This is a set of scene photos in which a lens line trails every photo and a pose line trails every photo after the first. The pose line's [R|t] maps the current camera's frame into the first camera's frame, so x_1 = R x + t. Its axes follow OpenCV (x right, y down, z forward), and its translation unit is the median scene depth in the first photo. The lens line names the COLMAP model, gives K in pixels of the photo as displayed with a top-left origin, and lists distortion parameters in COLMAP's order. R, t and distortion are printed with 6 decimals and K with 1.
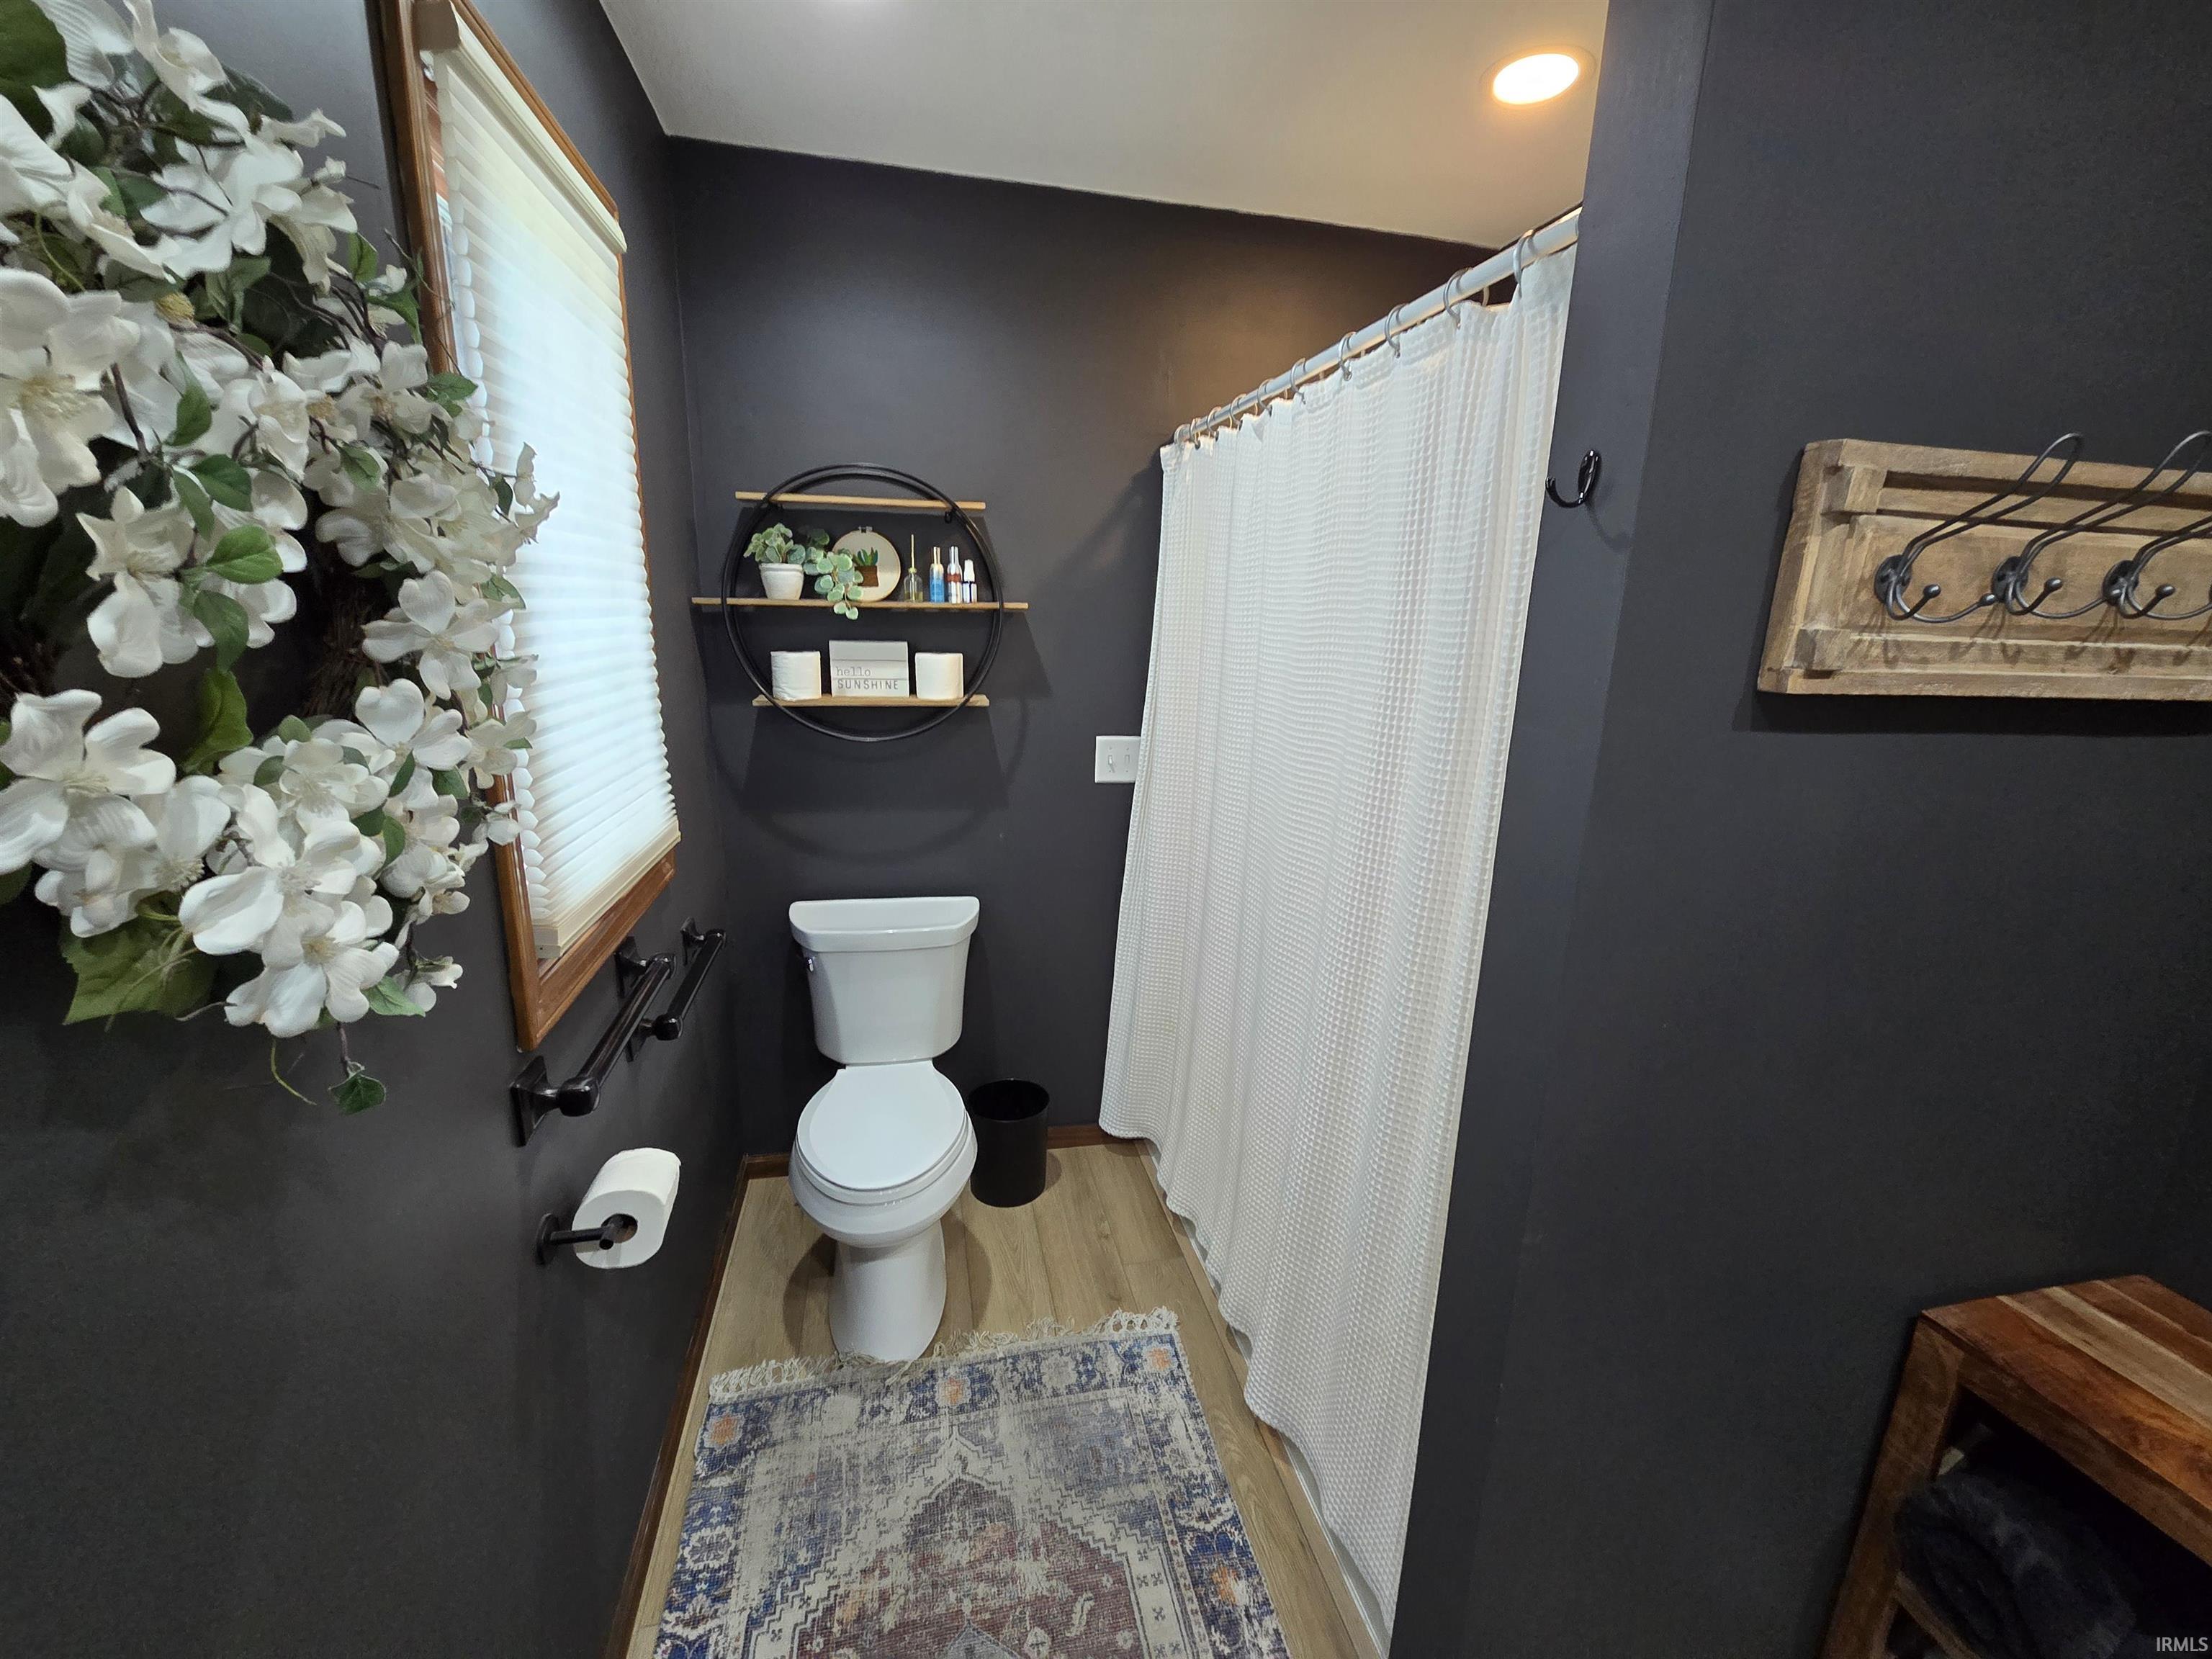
lens RADIAL K [[918.7, 0, 1111.1], [0, 918.7, 832.1], [0, 0, 1]] dist [-0.007128, 0.006831]
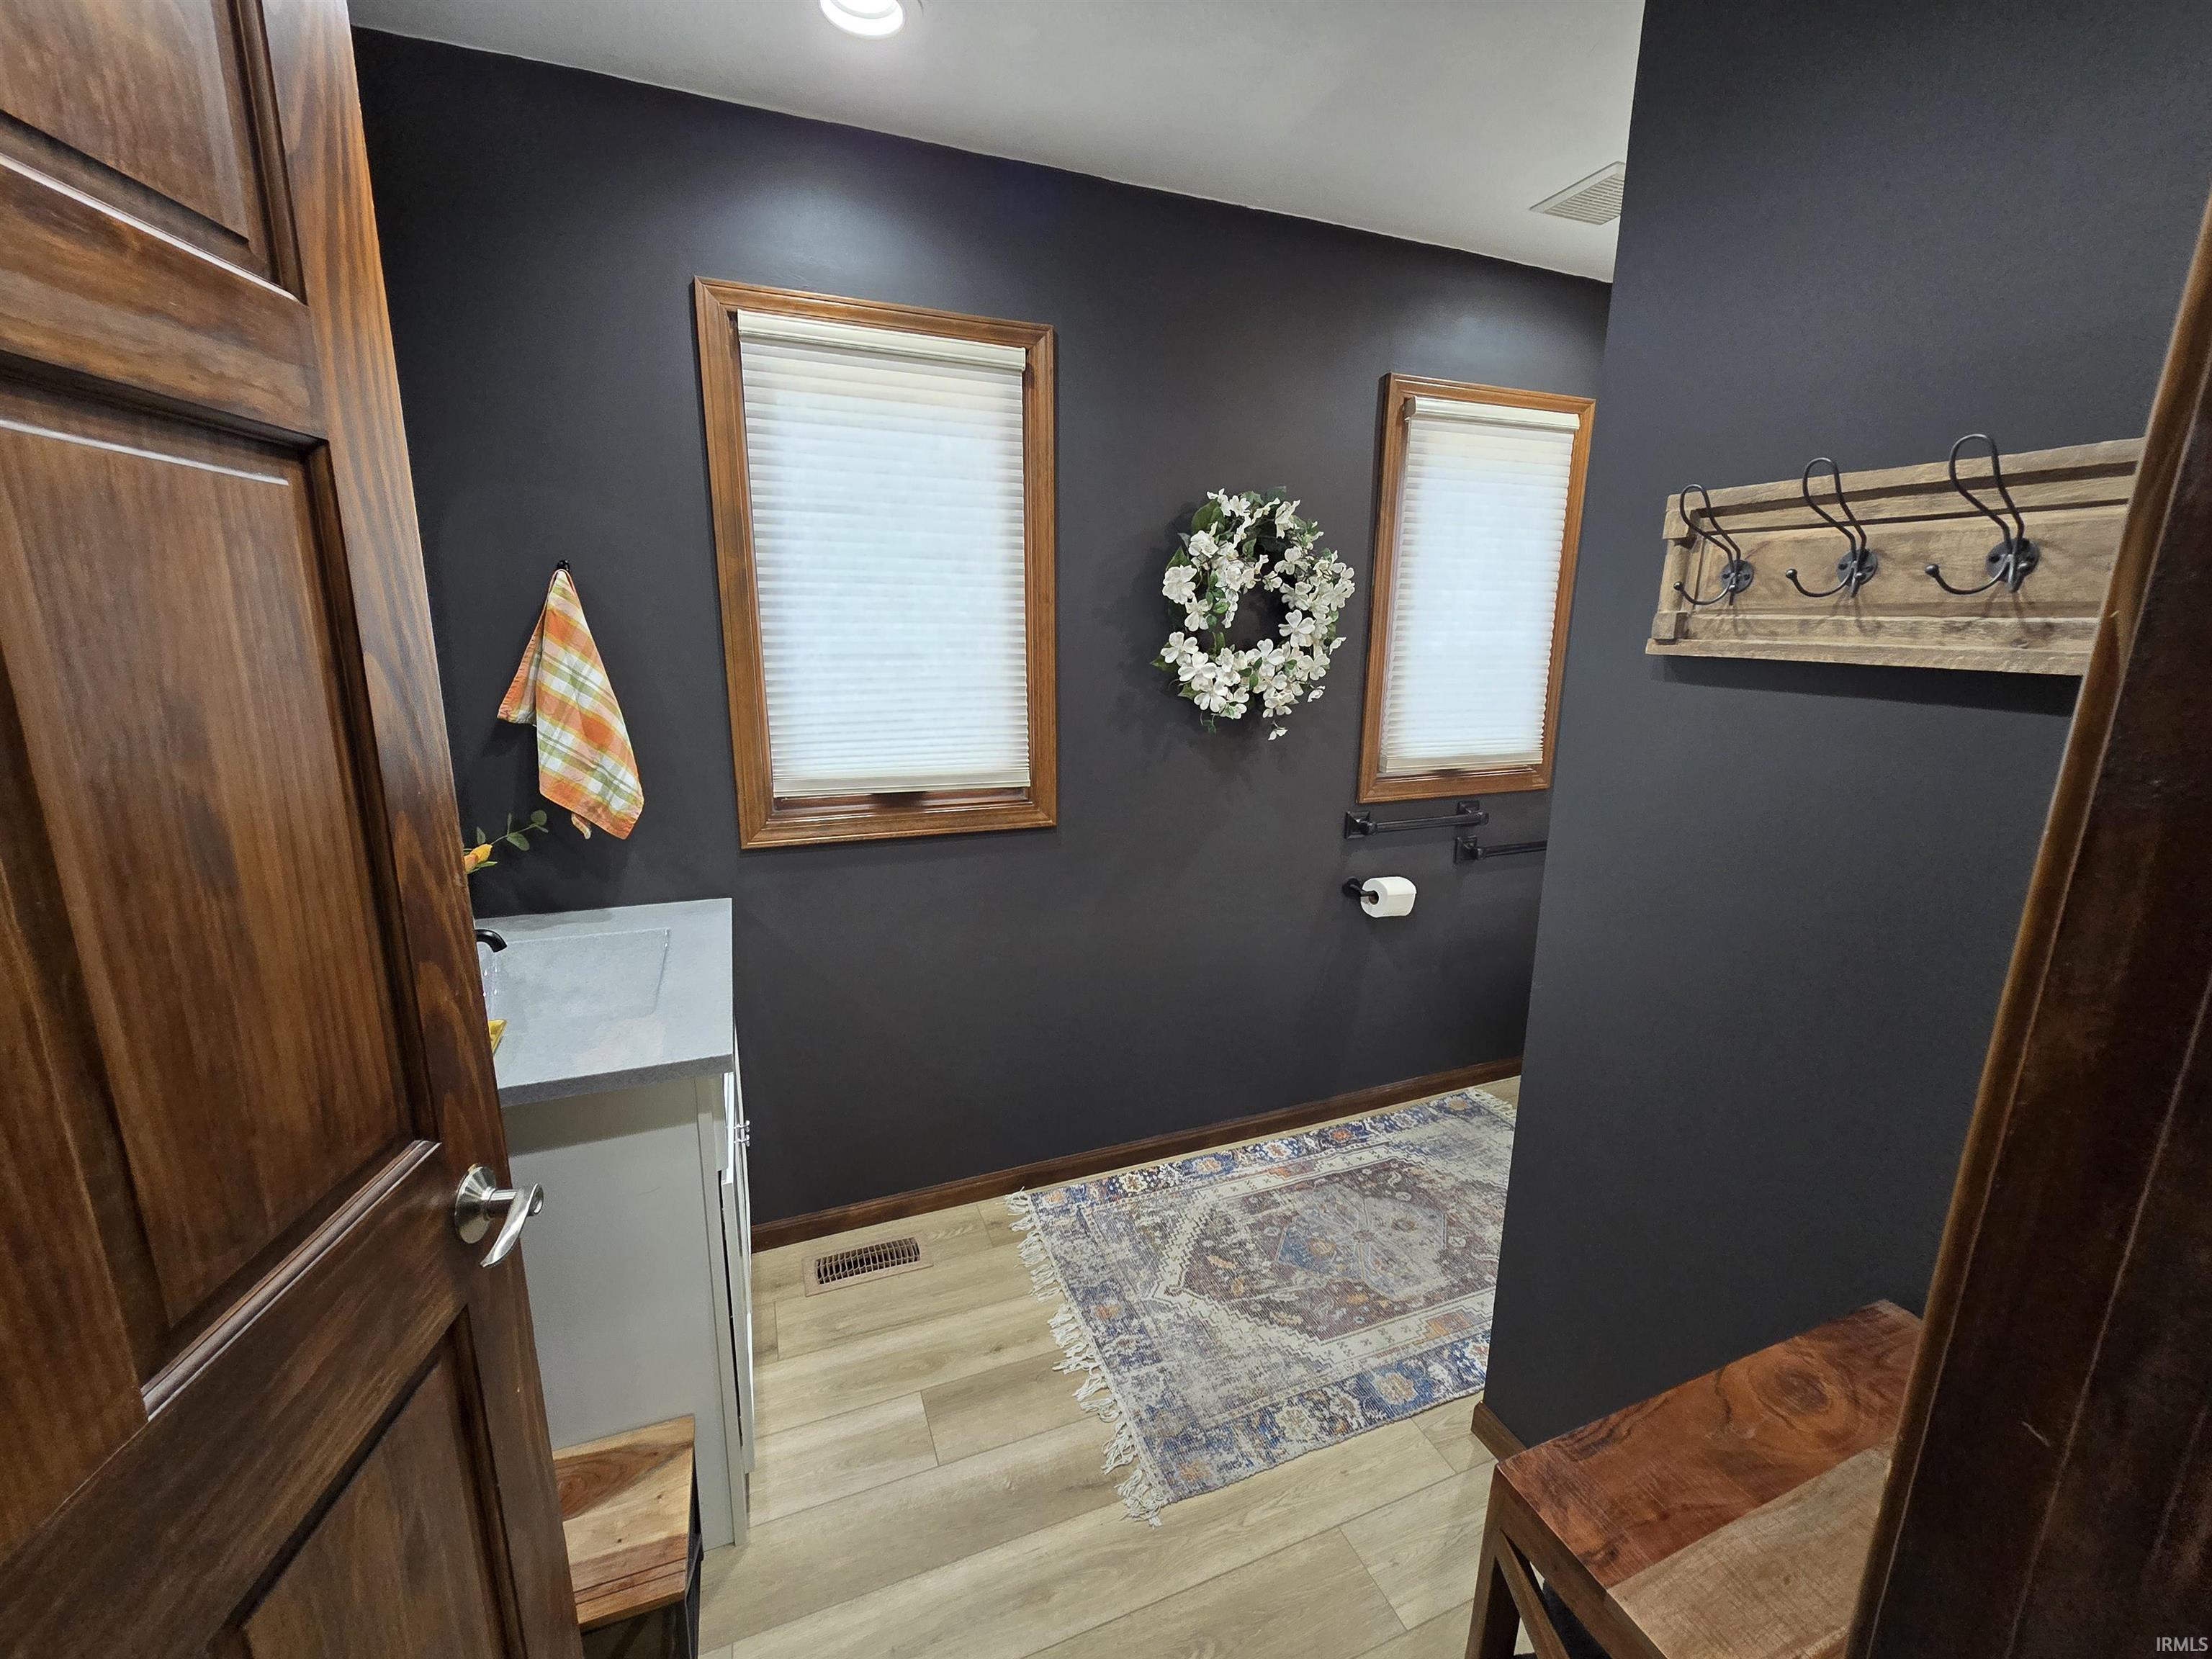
lens RADIAL K [[918.7, 0, 1100.5], [0, 918.7, 832.4], [0, 0, 1]] dist [-0.007128, 0.006831]
pose [[0.146774, 0.196789, -0.969398, 1.991296], [-0.241593, 0.957463, 0.157787, 0.111930], [0.959213, 0.211040, 0.188073, -0.131417]]
